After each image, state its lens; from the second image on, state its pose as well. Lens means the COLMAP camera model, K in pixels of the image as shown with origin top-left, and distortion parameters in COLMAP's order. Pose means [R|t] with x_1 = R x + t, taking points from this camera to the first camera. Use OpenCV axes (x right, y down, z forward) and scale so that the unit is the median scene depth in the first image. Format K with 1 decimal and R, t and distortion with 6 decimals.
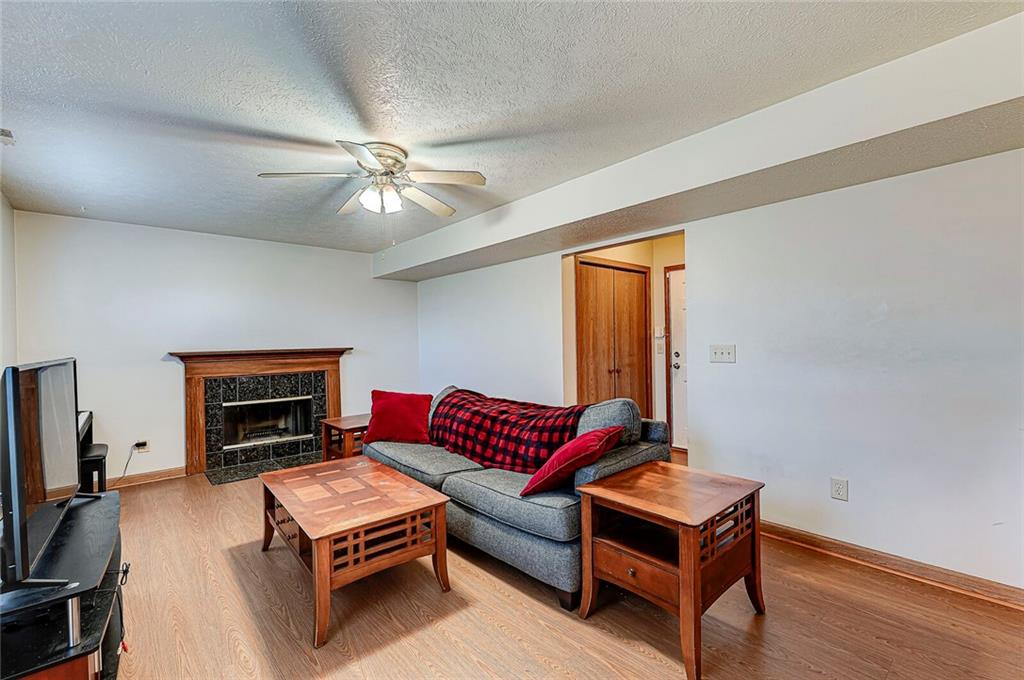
lens RADIAL K [[440.0, 0, 507.2], [0, 440.0, 347.4], [0, 0, 1]] dist [0.002929, 0.000307]
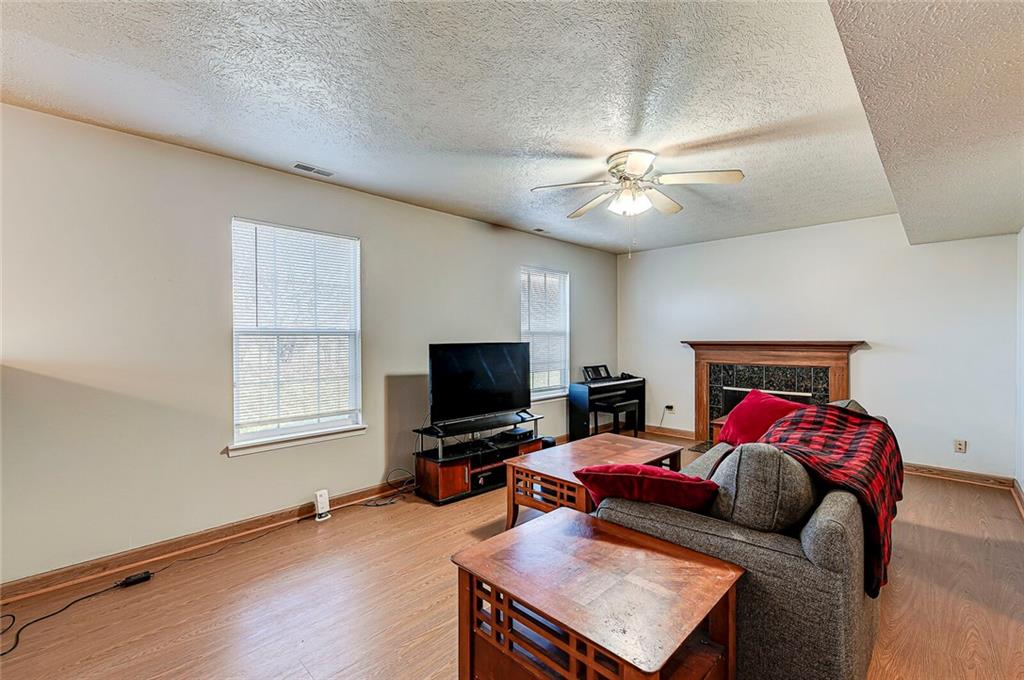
lens RADIAL K [[440.0, 0, 511.8], [0, 440.0, 337.0], [0, 0, 1]] dist [0.002929, 0.000307]
pose [[0.073750, 0.017433, -0.997124, 0.453026], [-0.014494, 0.999760, 0.016407, -0.012345], [0.997171, 0.013242, 0.073985, 0.373208]]
